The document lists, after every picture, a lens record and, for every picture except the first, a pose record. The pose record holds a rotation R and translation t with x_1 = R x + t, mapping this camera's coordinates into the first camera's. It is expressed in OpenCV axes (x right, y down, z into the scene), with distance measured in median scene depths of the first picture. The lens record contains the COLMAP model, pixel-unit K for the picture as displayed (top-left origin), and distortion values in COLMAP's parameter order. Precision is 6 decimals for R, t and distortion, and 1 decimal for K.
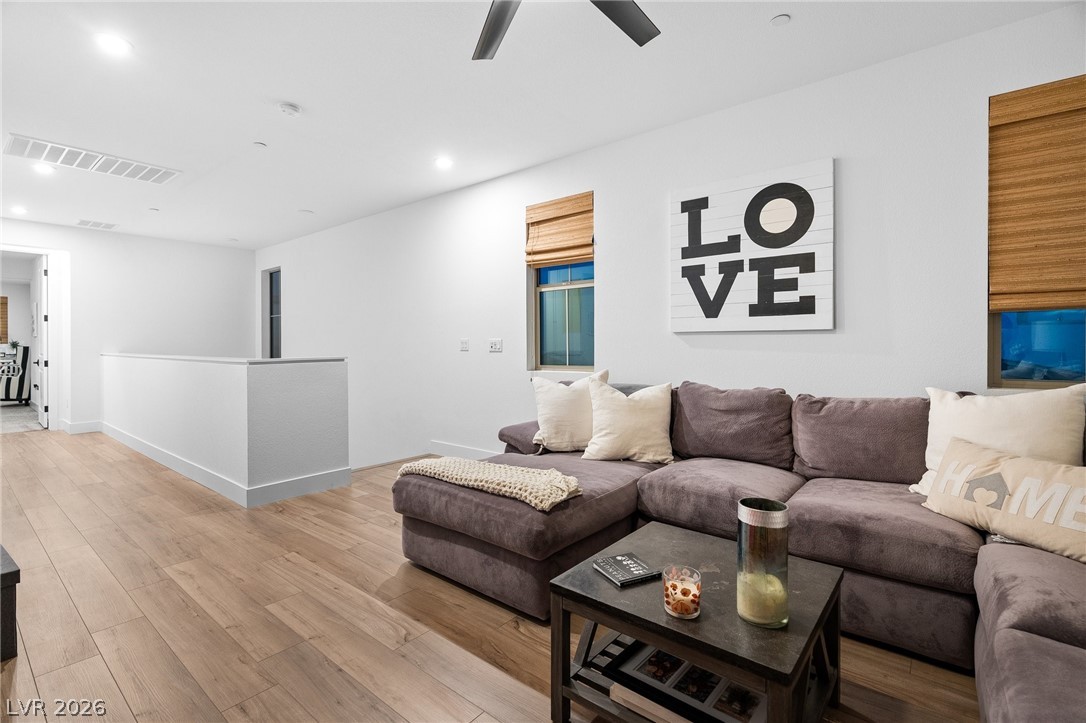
lens RADIAL K [[501.1, 0, 544.4], [0, 501.1, 354.7], [0, 0, 1]] dist [-0.010048, -0.000417]
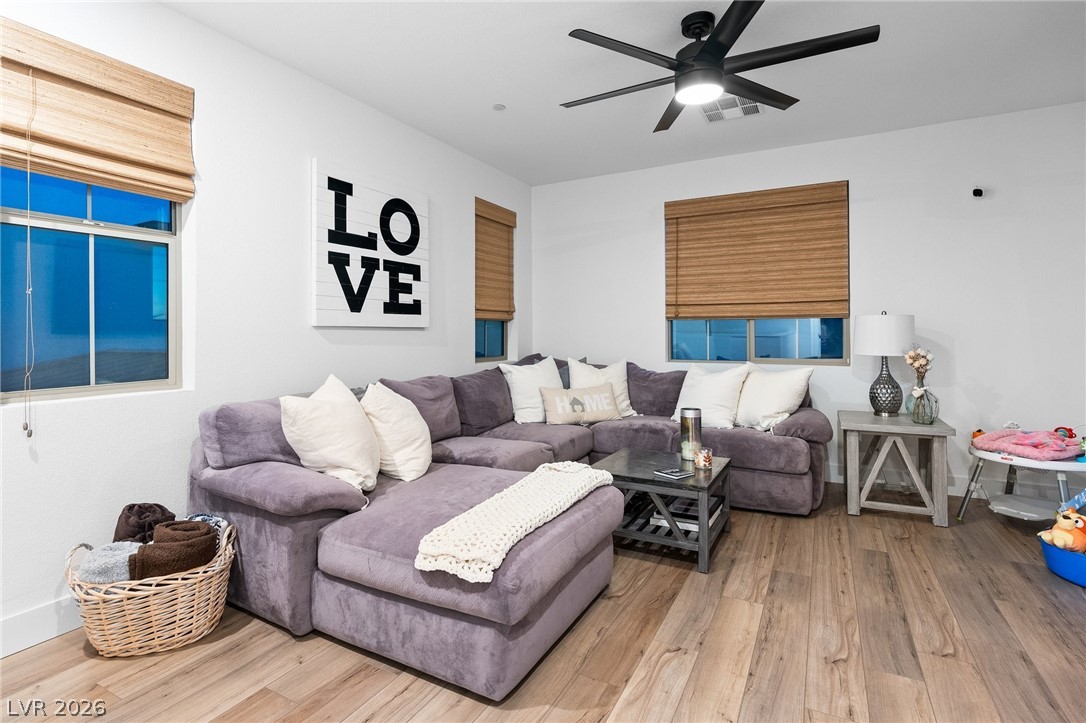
lens RADIAL K [[529.6, 0, 542.6], [0, 529.6, 332.0], [0, 0, 1]] dist [0.002639, 0.000424]
pose [[-0.186663, 0.006199, 0.982405, -0.758034], [0.024027, 0.999710, -0.001743, -0.026864], [-0.982130, 0.023279, -0.186757, 0.879495]]
